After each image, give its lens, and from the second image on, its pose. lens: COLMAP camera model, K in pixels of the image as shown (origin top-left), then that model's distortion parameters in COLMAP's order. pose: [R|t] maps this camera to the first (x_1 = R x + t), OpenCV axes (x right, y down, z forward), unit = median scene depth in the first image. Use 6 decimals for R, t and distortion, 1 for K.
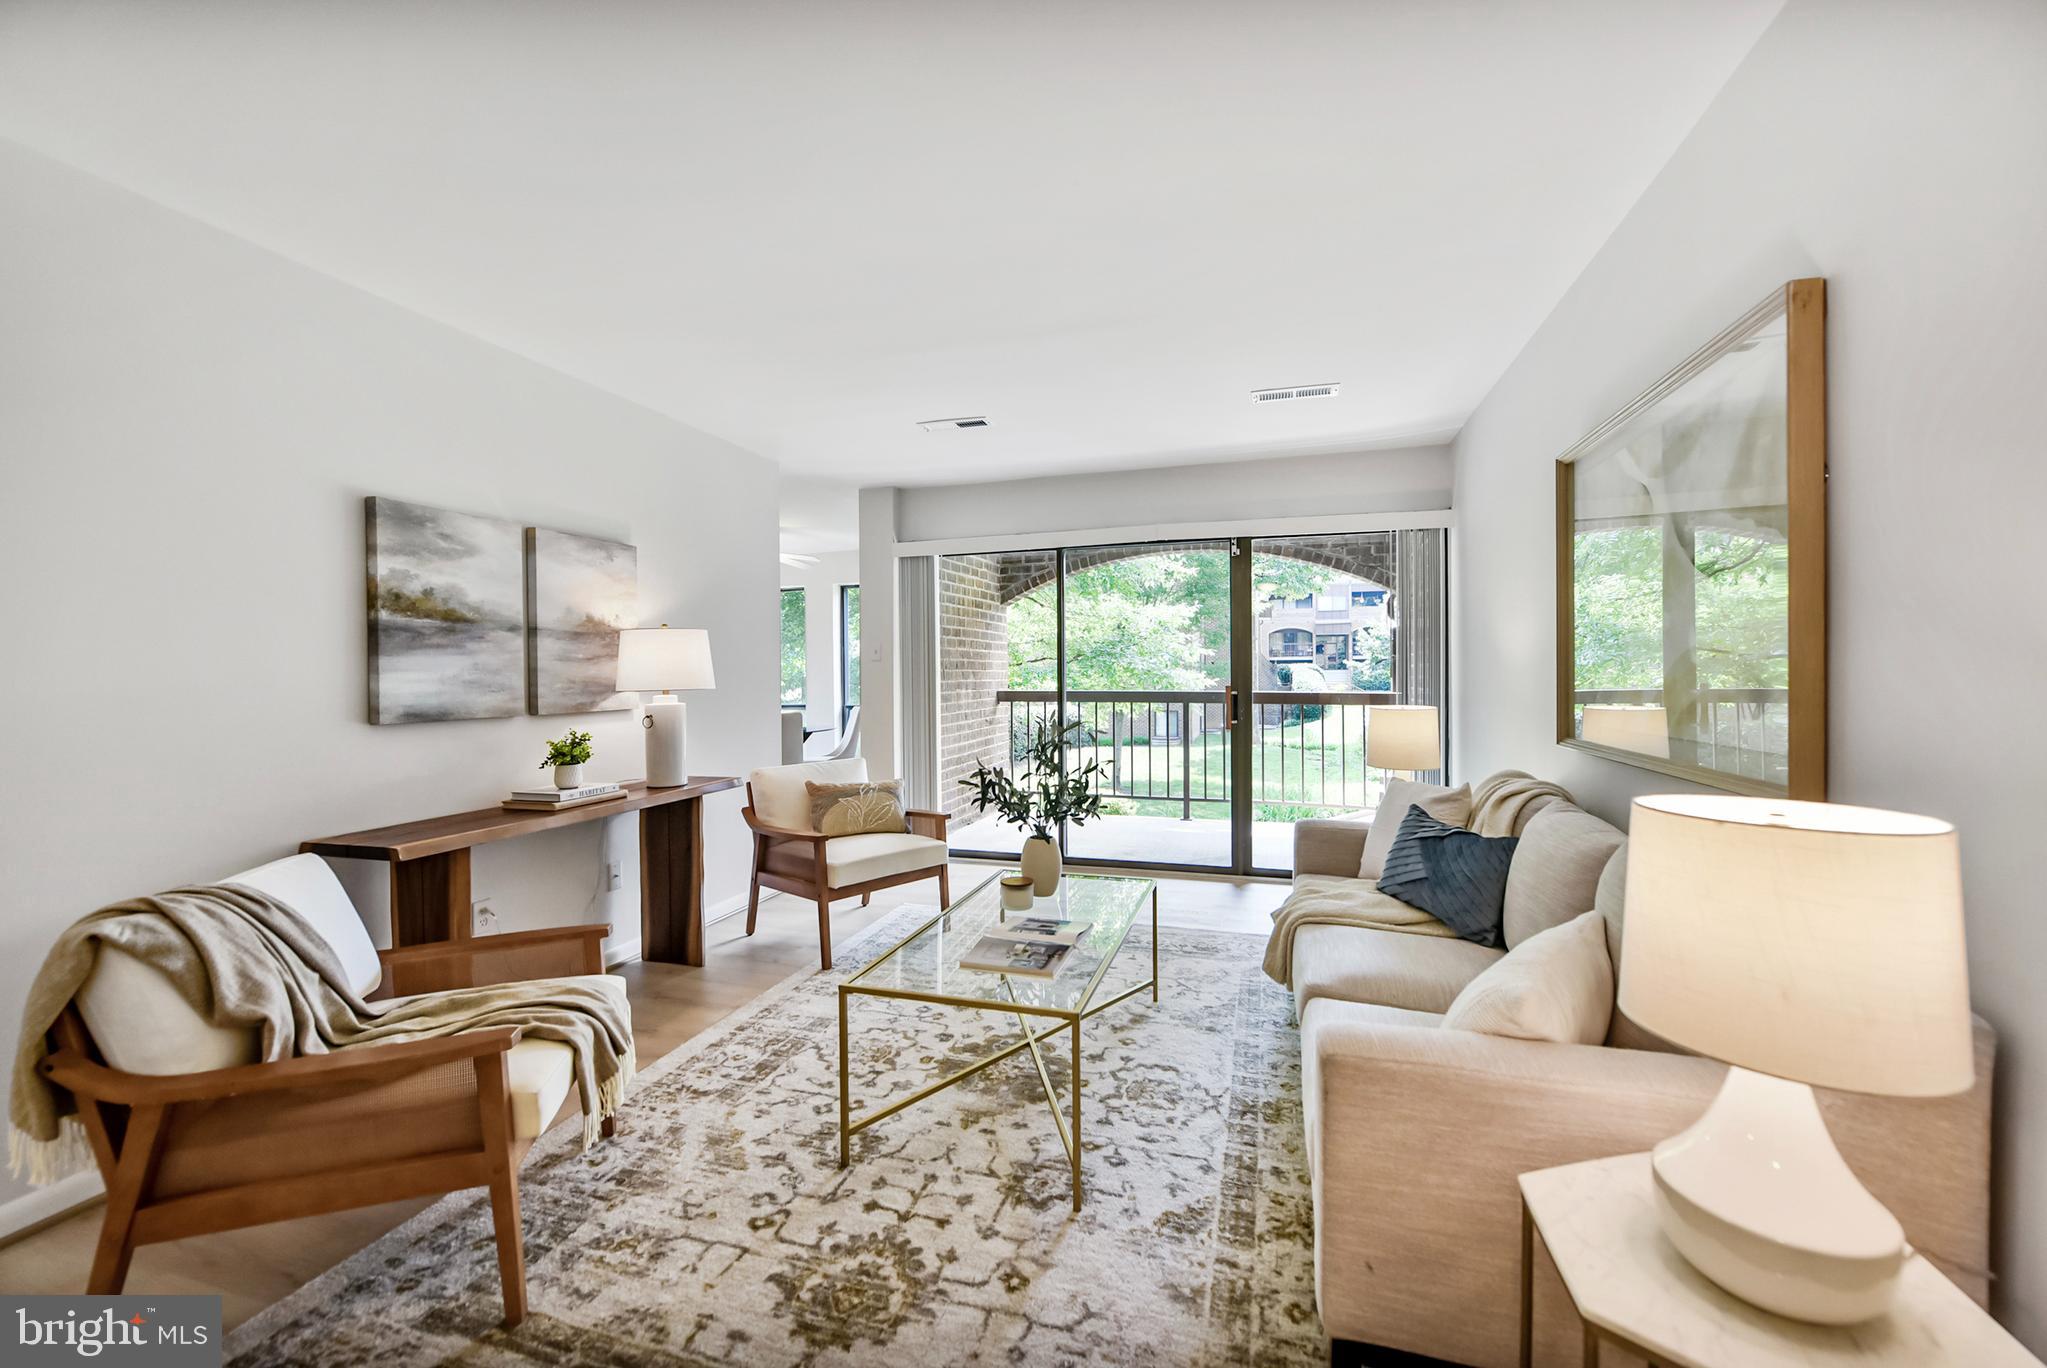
lens RADIAL K [[811.8, 0, 1034.8], [0, 811.8, 684.0], [0, 0, 1]] dist [0.013336, 0.000414]
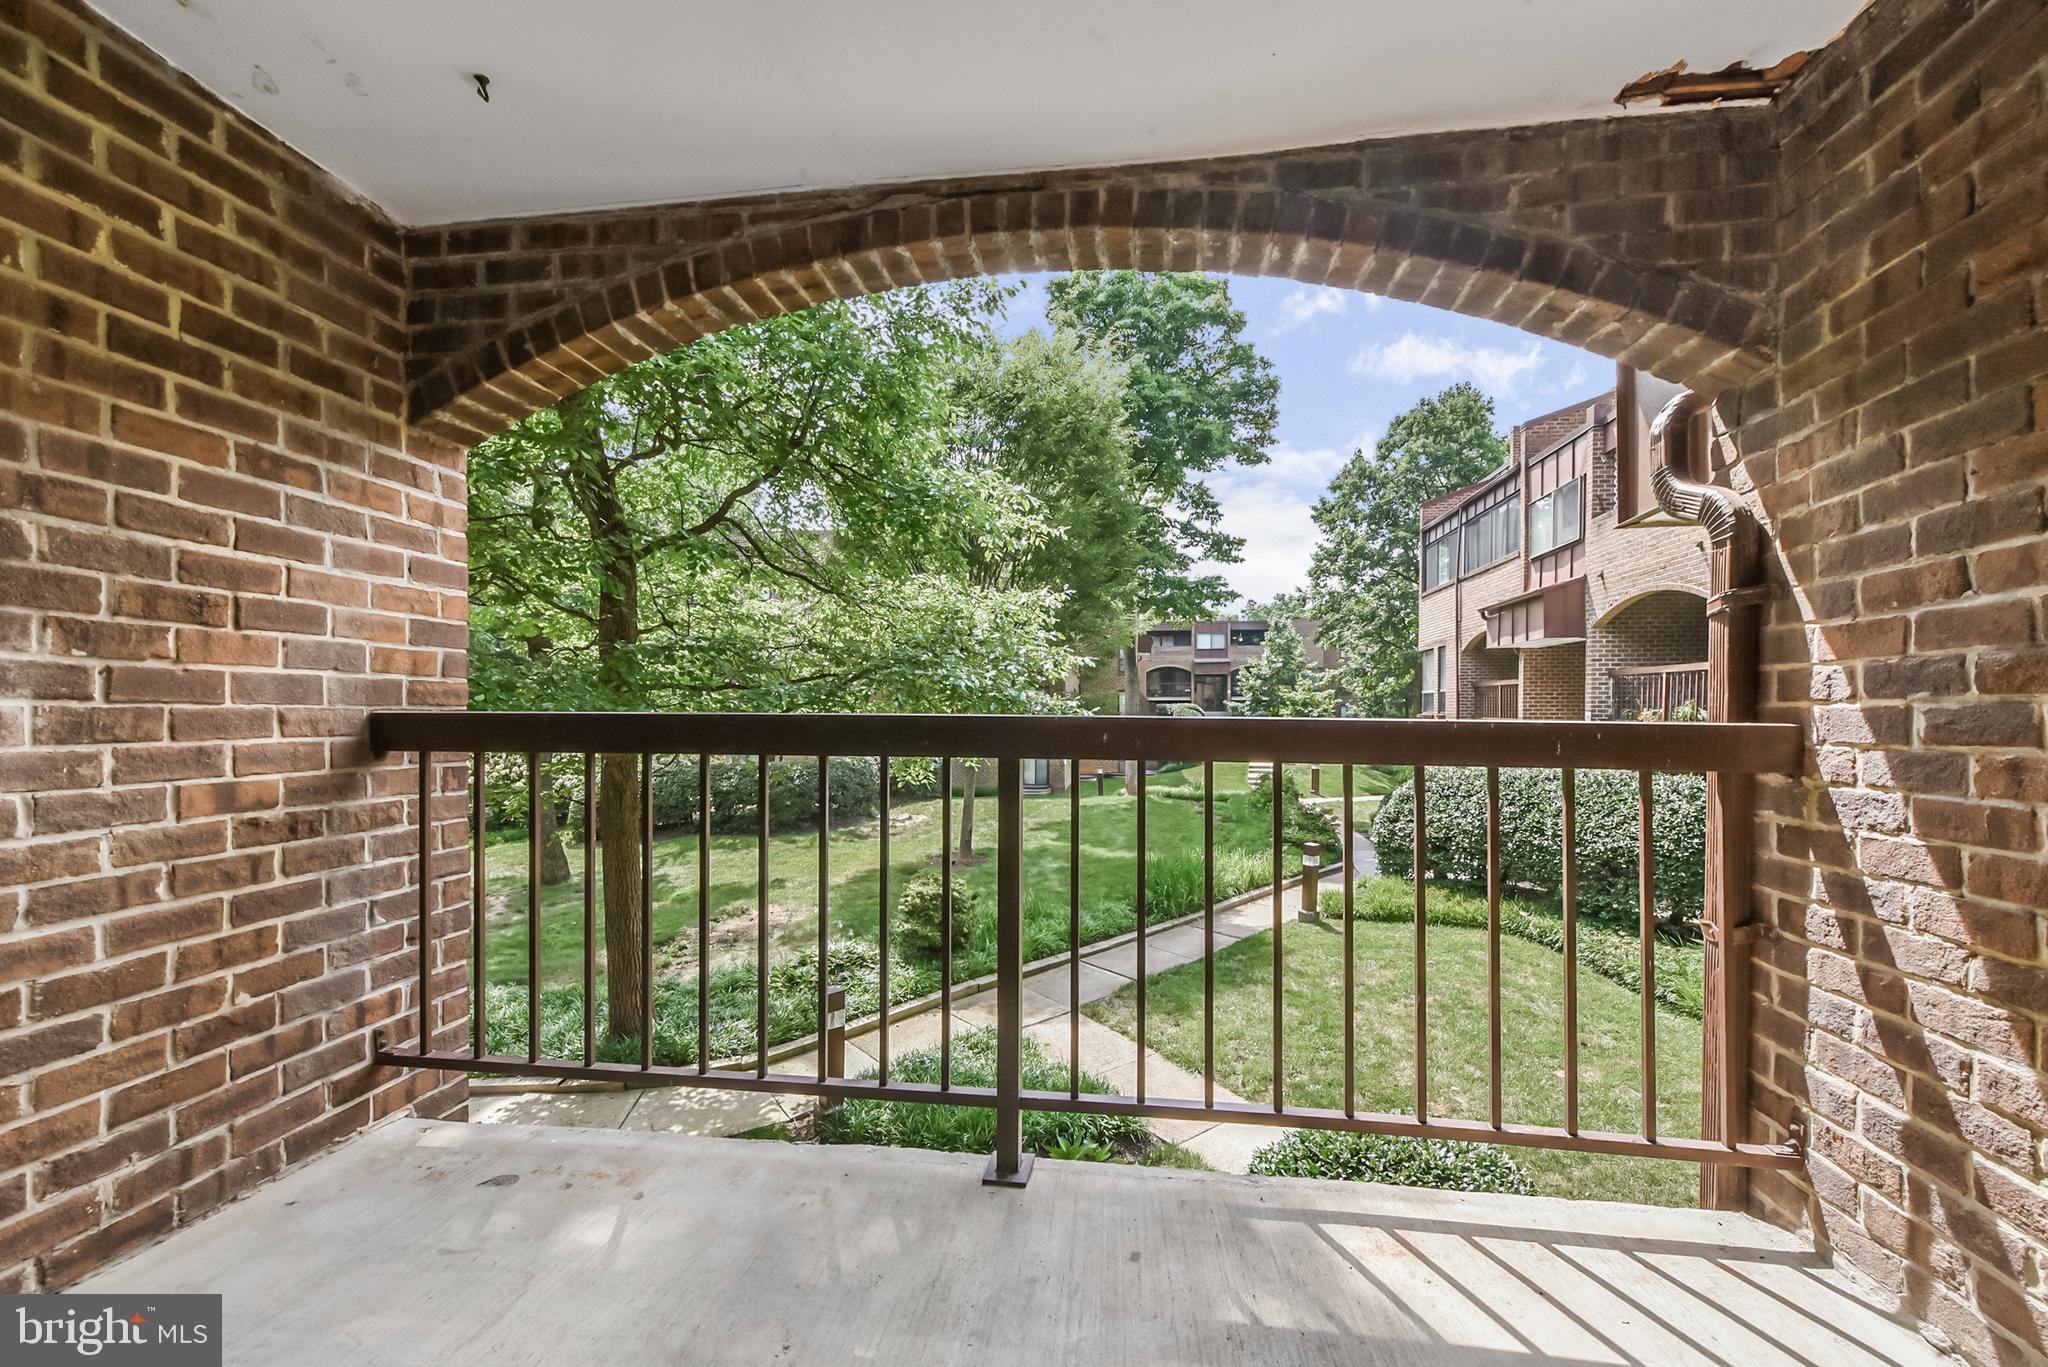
lens RADIAL K [[812.2, 0, 1024.0], [0, 812.2, 705.6], [0, 0, 1]] dist [0.013336, 0.000414]
pose [[0.990593, 0.010765, 0.136420, 0.093362], [-0.007438, 0.999663, -0.024879, 0.007547], [-0.136642, 0.023630, 0.990339, 0.439815]]
